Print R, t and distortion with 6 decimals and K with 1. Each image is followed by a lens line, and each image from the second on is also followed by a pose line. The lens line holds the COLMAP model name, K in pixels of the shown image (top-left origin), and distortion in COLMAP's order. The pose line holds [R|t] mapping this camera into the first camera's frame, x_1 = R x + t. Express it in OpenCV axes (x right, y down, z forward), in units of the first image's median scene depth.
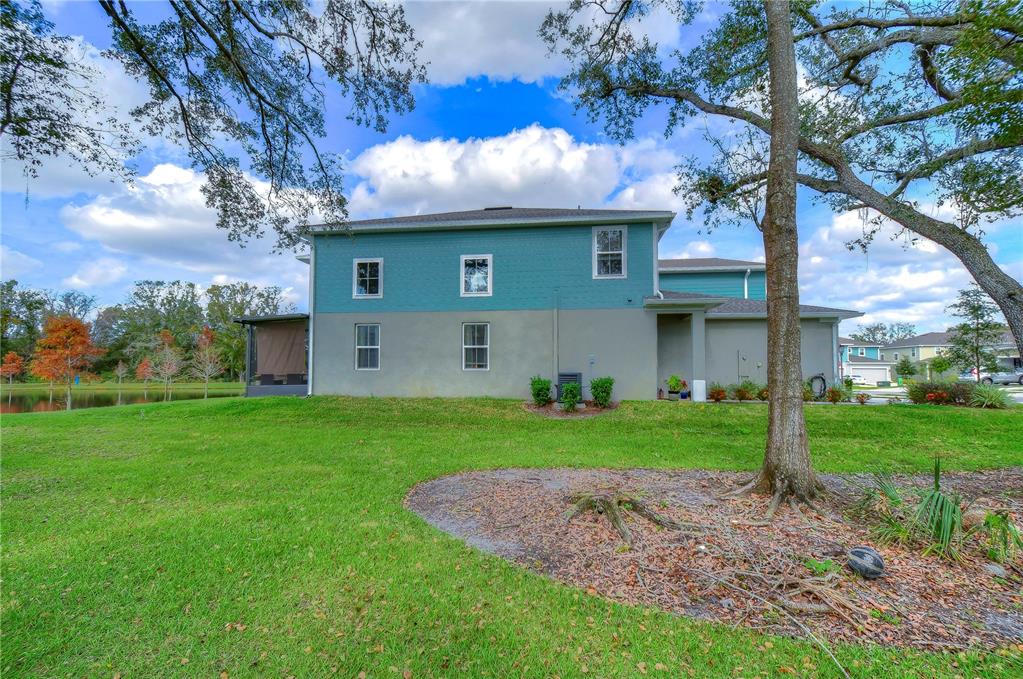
lens RADIAL K [[465.4, 0, 509.8], [0, 465.4, 353.0], [0, 0, 1]] dist [-0.001773, -0.000257]
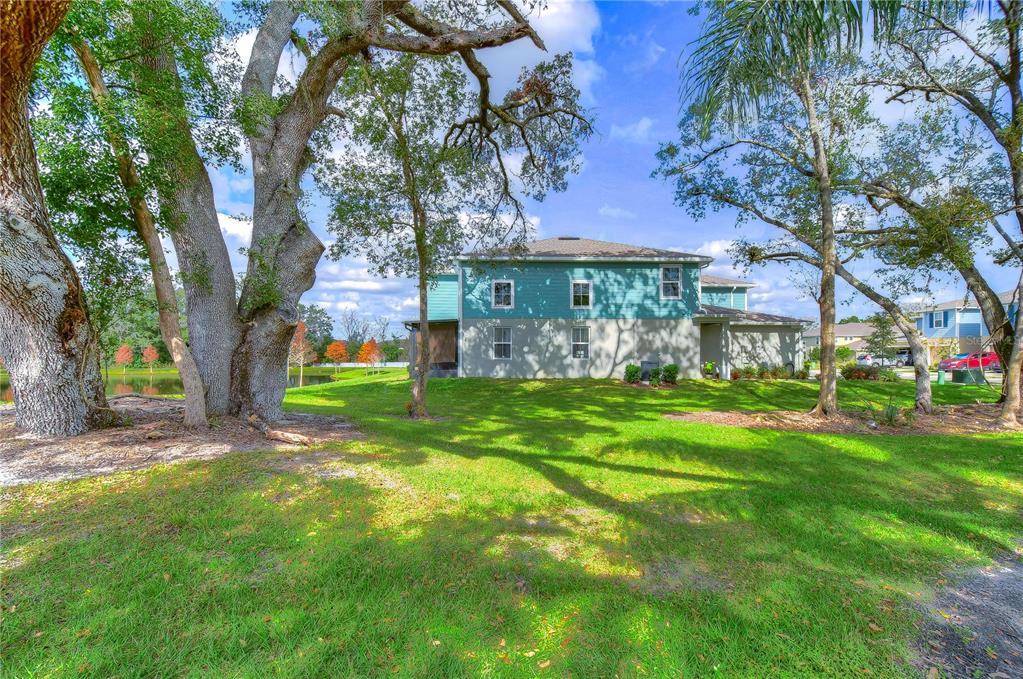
lens RADIAL K [[465.4, 0, 509.8], [0, 465.4, 353.0], [0, 0, 1]] dist [-0.001773, -0.000257]
pose [[0.989241, -0.001590, 0.146284, -0.523666], [-0.003831, 0.999316, 0.036768, -0.037737], [-0.146243, -0.036933, 0.988559, -0.427810]]
